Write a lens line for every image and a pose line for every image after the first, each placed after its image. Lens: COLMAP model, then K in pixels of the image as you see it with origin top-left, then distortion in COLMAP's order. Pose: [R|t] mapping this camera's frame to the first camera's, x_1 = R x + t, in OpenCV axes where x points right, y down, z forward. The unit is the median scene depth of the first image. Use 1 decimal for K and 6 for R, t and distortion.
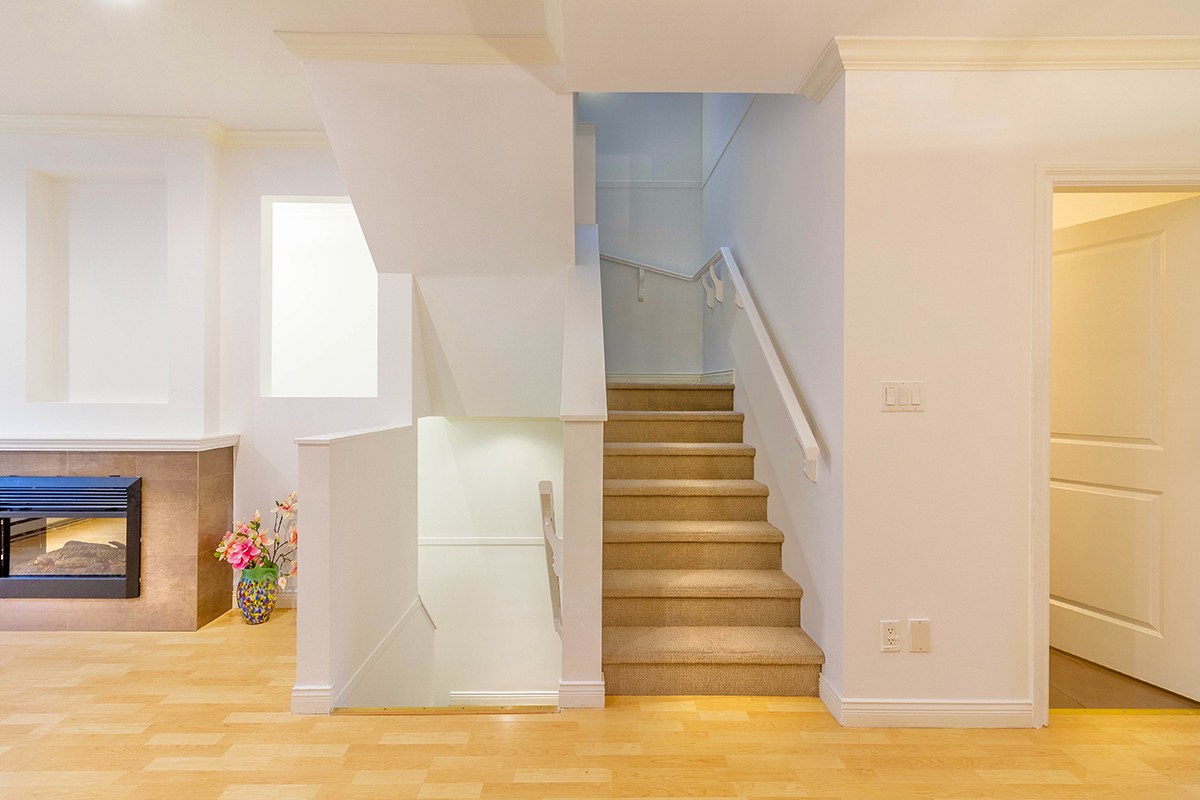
lens RADIAL K [[558.4, 0, 594.5], [0, 558.4, 388.9], [0, 0, 1]] dist [0.000795, 0.000222]
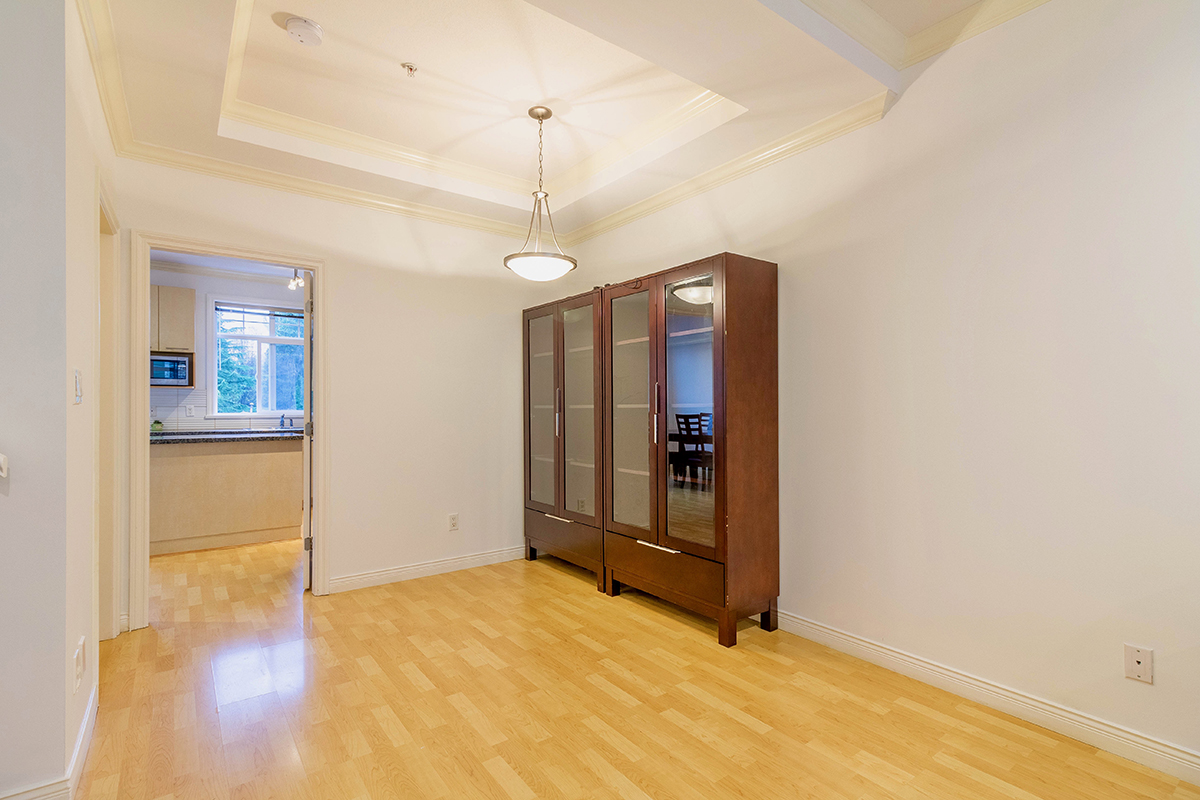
lens RADIAL K [[568.6, 0, 600.0], [0, 568.6, 400.0], [0, 0, 1]] dist [0.004298, 0.000514]
pose [[-0.593943, 0.004726, 0.804494, -0.598086], [-0.007095, 0.999913, -0.011112, 0.036049], [-0.804476, -0.012308, -0.593857, 0.836712]]
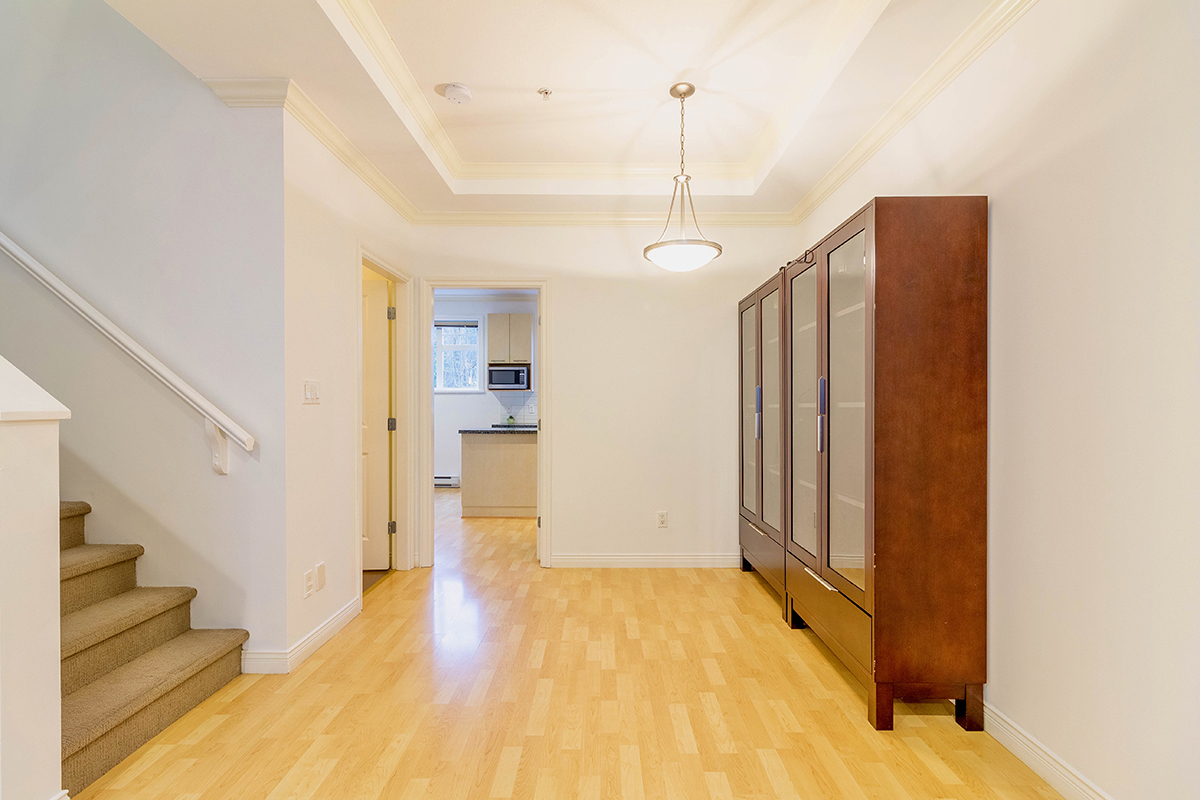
lens RADIAL K [[560.0, 0, 599.4], [0, 560.0, 406.9], [0, 0, 1]] dist [-0.000796, -0.000280]
pose [[0.010908, -0.007140, 0.999915, -0.673526], [-0.007154, 0.999948, 0.007218, 0.031644], [-0.999915, -0.007232, 0.010857, 0.320499]]
